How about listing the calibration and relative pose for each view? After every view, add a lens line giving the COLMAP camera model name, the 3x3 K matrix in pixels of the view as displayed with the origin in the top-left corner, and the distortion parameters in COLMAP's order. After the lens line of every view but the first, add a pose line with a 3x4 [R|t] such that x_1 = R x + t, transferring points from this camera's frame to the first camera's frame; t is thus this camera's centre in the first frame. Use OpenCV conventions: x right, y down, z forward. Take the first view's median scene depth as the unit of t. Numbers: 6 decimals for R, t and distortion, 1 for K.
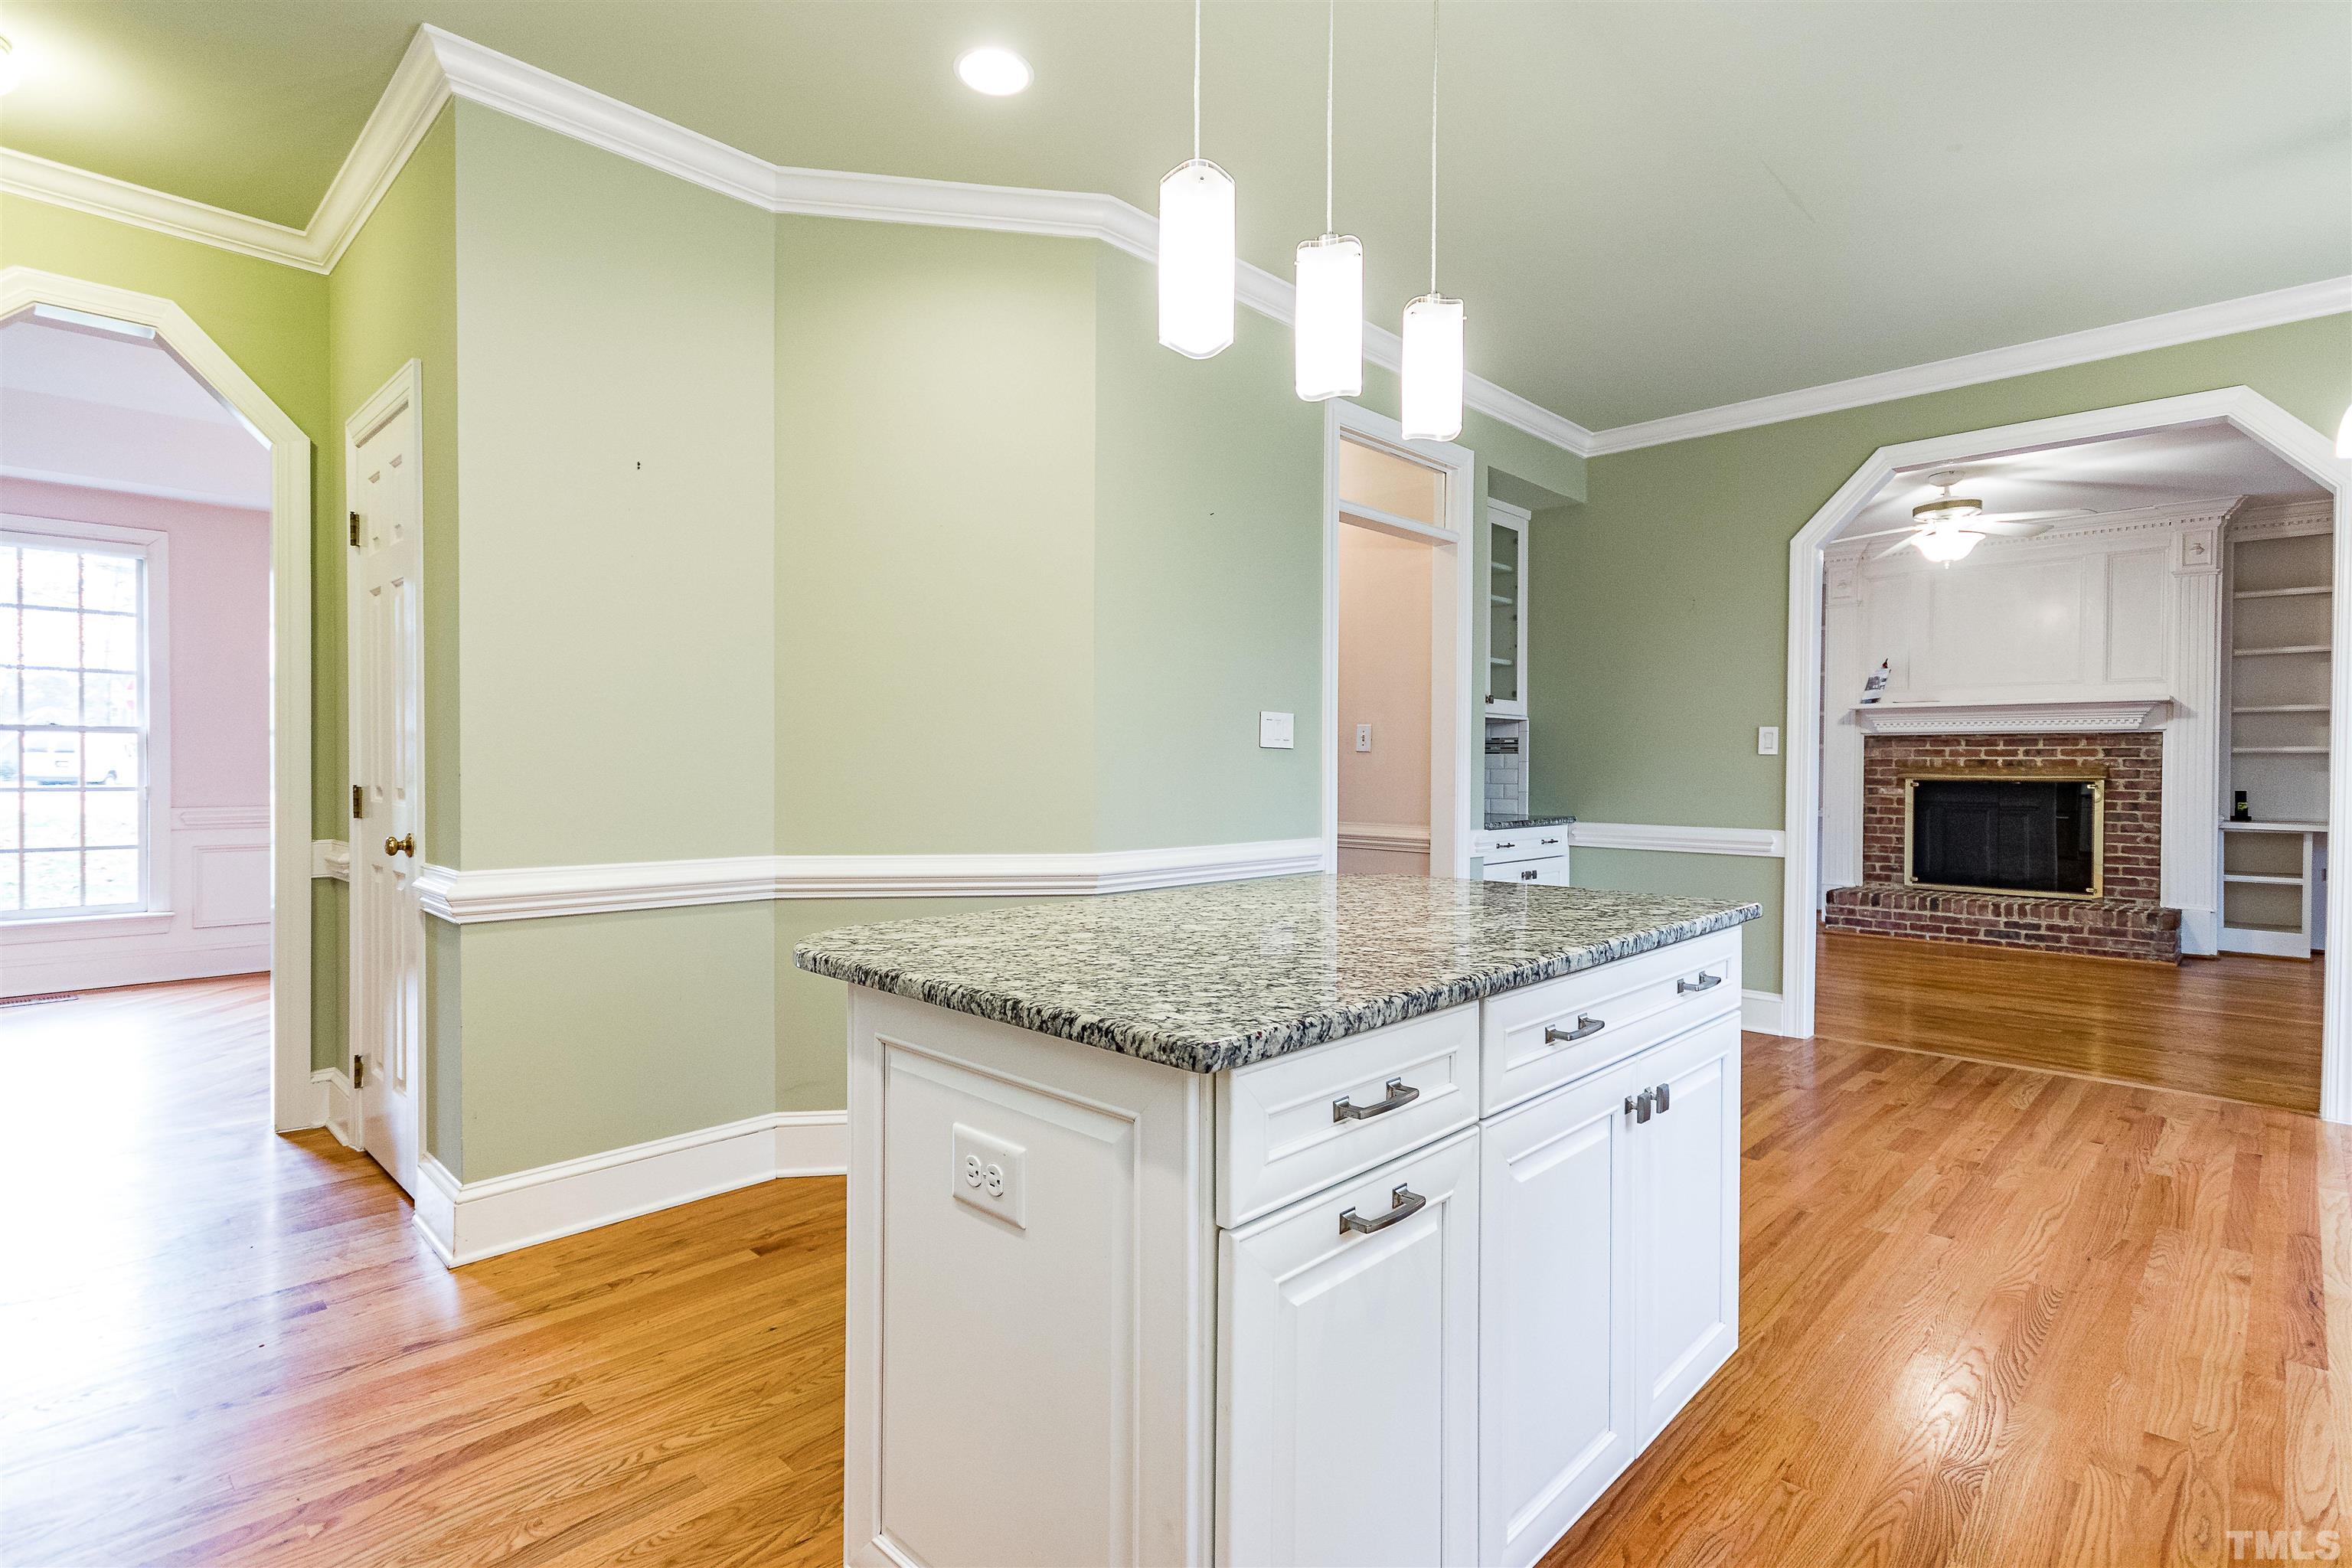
lens RADIAL K [[1083.8, 0, 1188.4], [0, 1083.8, 781.2], [0, 0, 1]] dist [-0.000210, -0.003659]
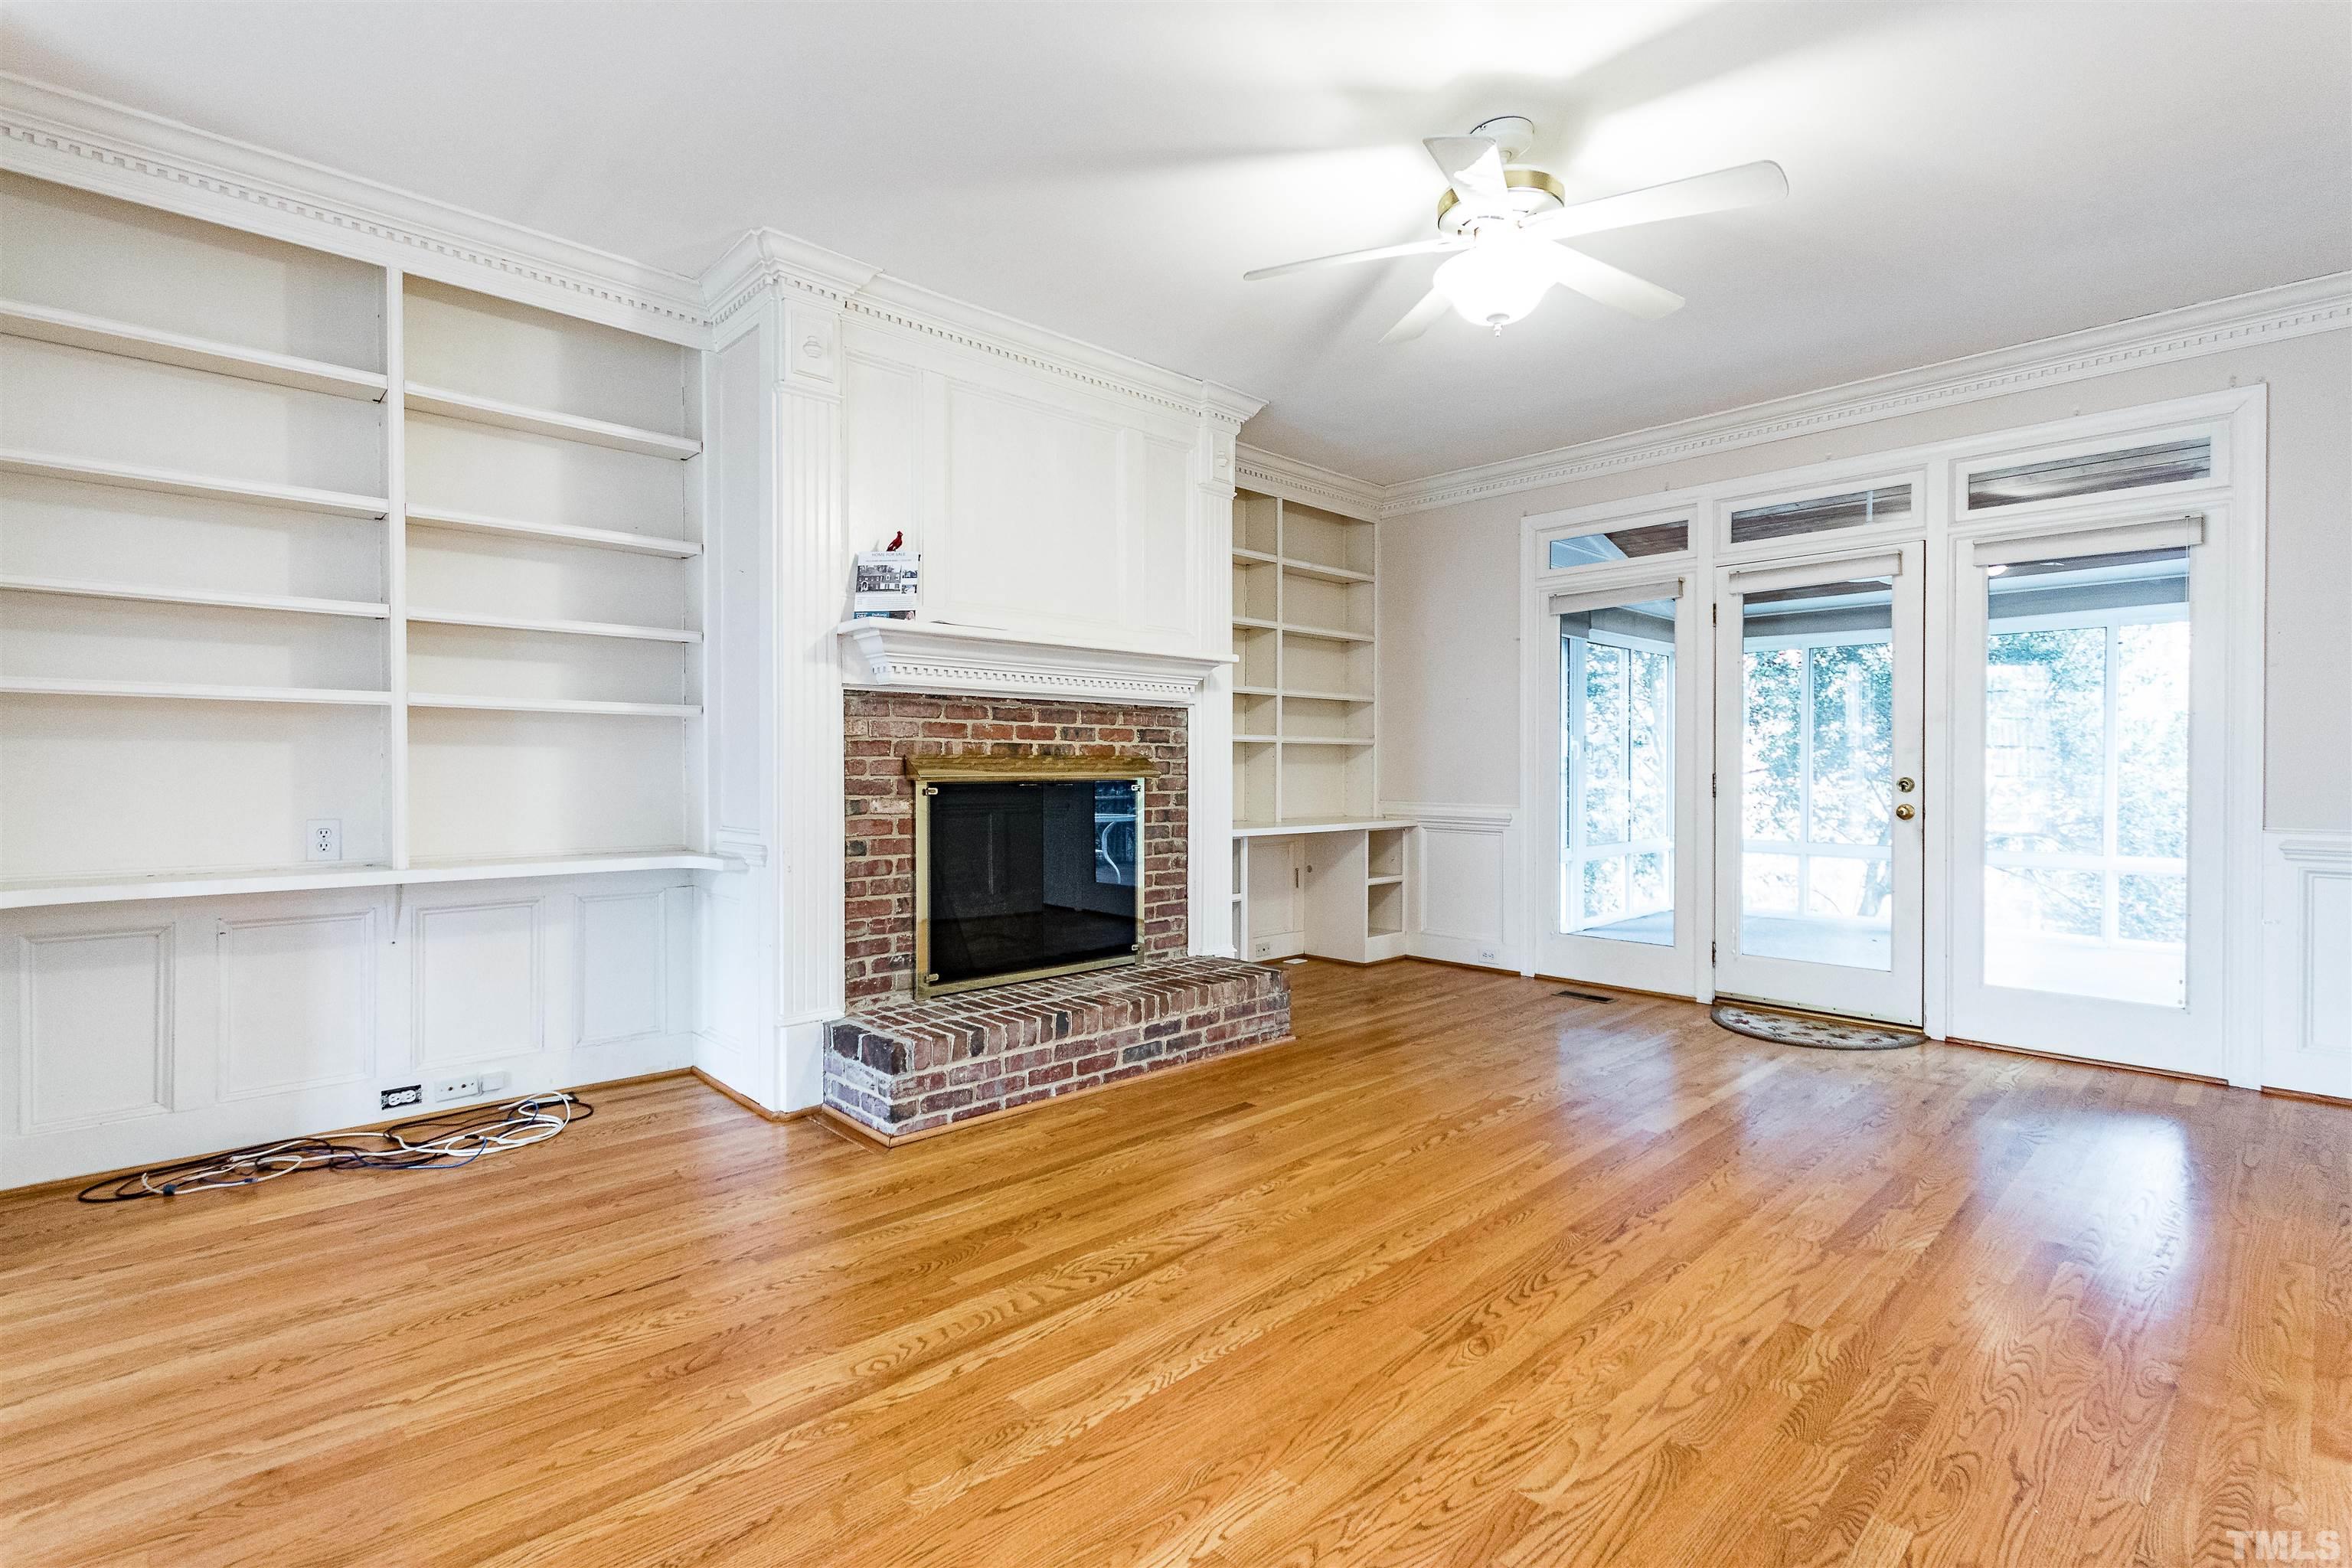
lens RADIAL K [[1083.8, 0, 1155.3], [0, 1083.8, 783.6], [0, 0, 1]] dist [-0.000210, -0.003659]
pose [[0.039596, -0.020750, 0.999000, 0.186810], [0.010167, 0.999741, 0.020362, -0.010719], [-0.999164, 0.009351, 0.039796, 0.968162]]
